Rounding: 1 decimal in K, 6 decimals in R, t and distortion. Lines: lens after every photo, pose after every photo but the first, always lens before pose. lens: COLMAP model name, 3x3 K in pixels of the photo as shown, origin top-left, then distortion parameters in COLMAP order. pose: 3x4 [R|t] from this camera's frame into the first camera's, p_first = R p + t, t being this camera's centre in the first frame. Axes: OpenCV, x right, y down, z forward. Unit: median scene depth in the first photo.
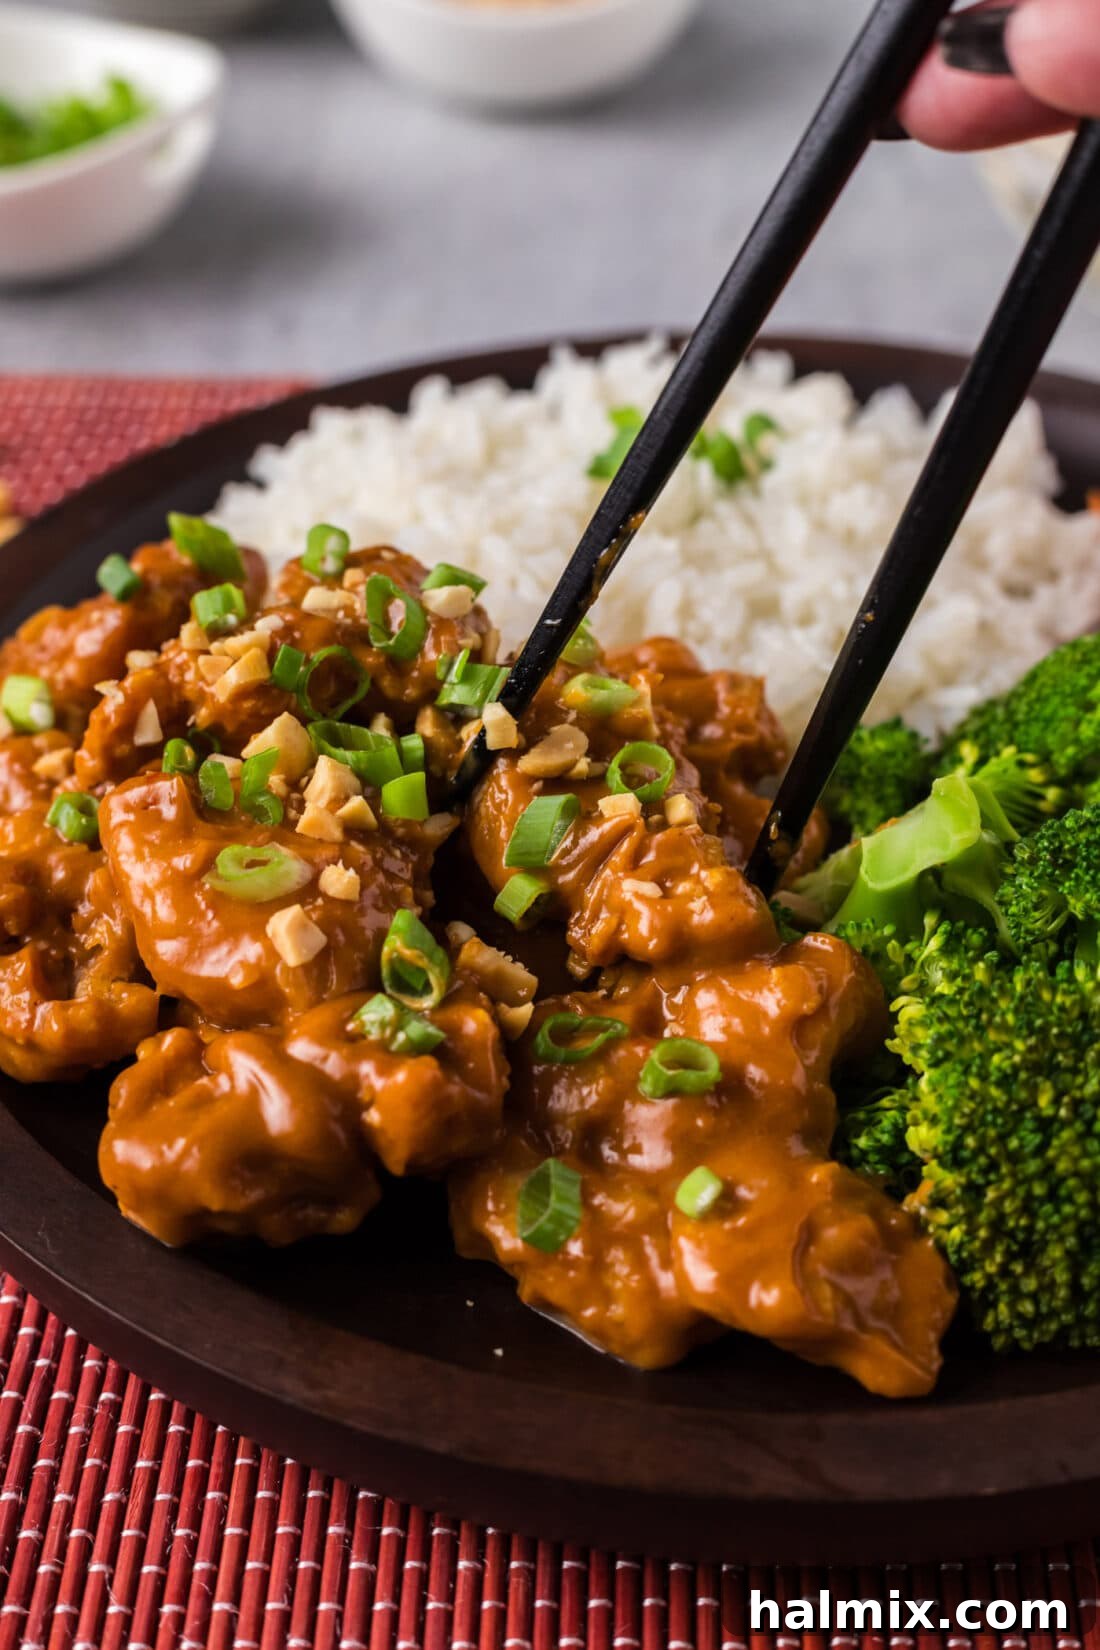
lens RADIAL K [[2149.4, 0, 550.7], [0, 2149.4, 714.1], [0, 0, 1]] dist [0.092959, -0.488161]
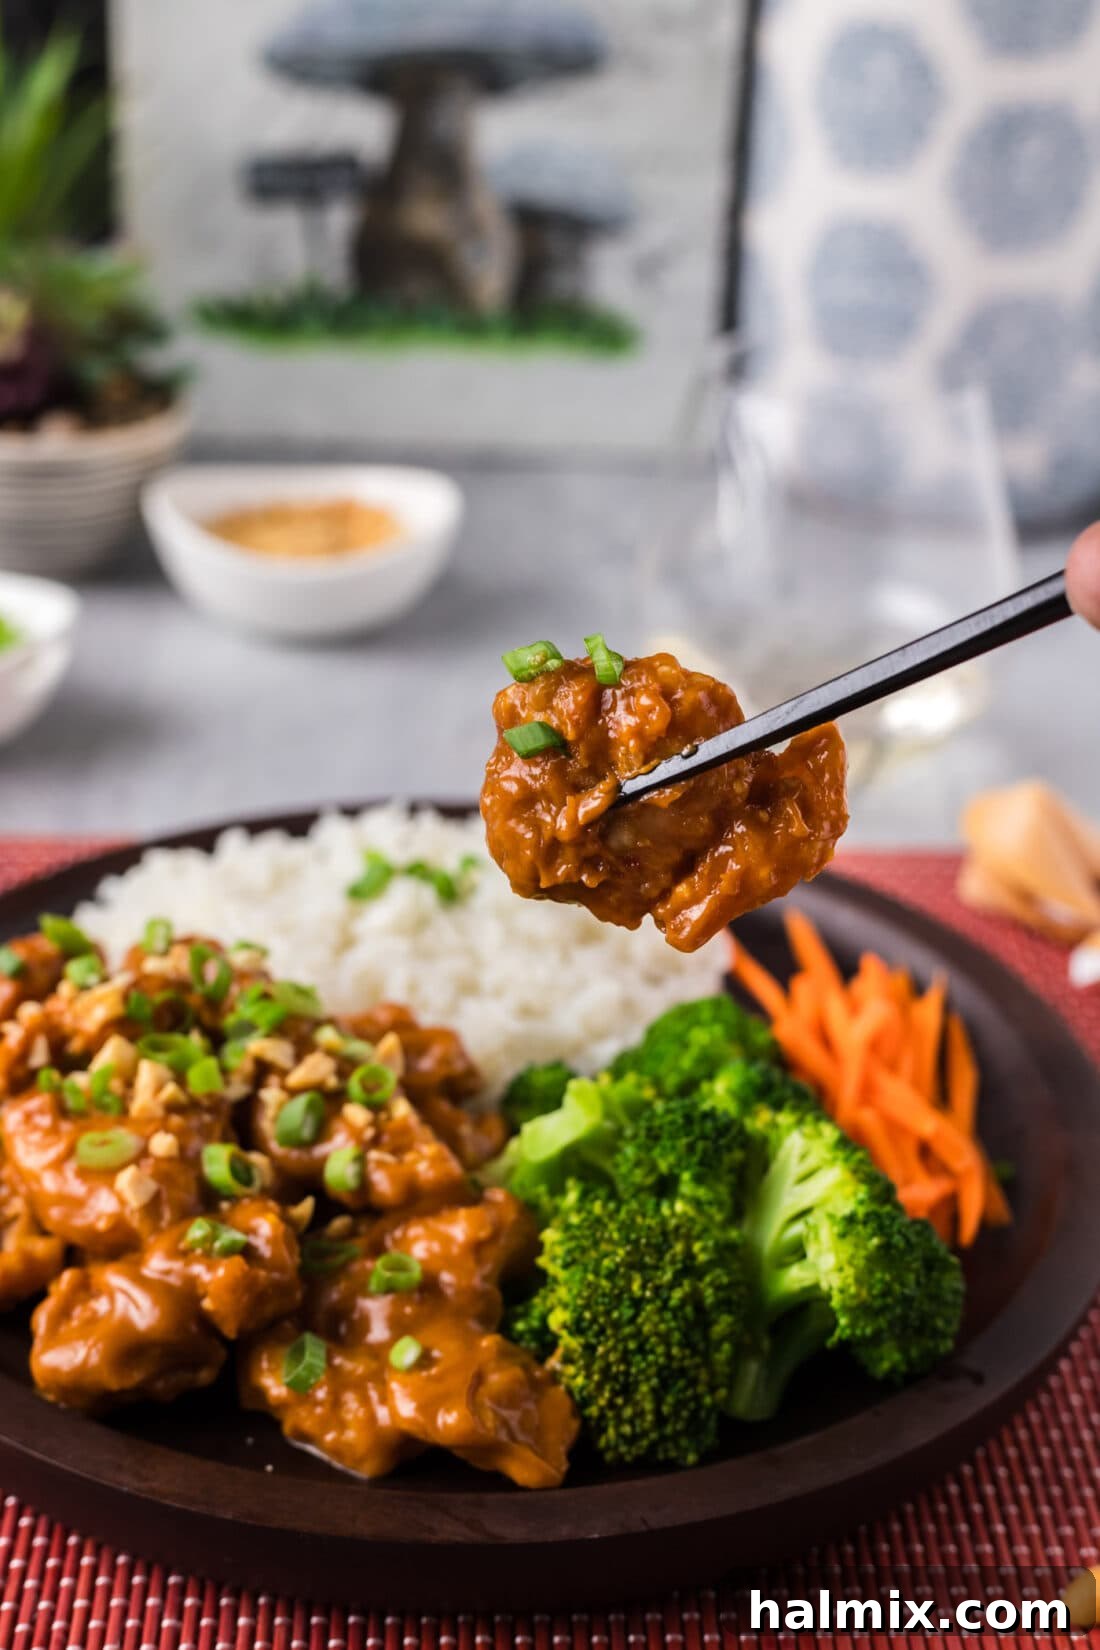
lens RADIAL K [[2149.4, 0, 550.7], [0, 2149.4, 714.1], [0, 0, 1]] dist [0.092959, -0.488161]
pose [[0.995540, 0.008267, 0.093978, 0.024579], [0.013776, 0.972735, -0.231510, 0.138379], [-0.093330, 0.231772, 0.968283, -0.546218]]
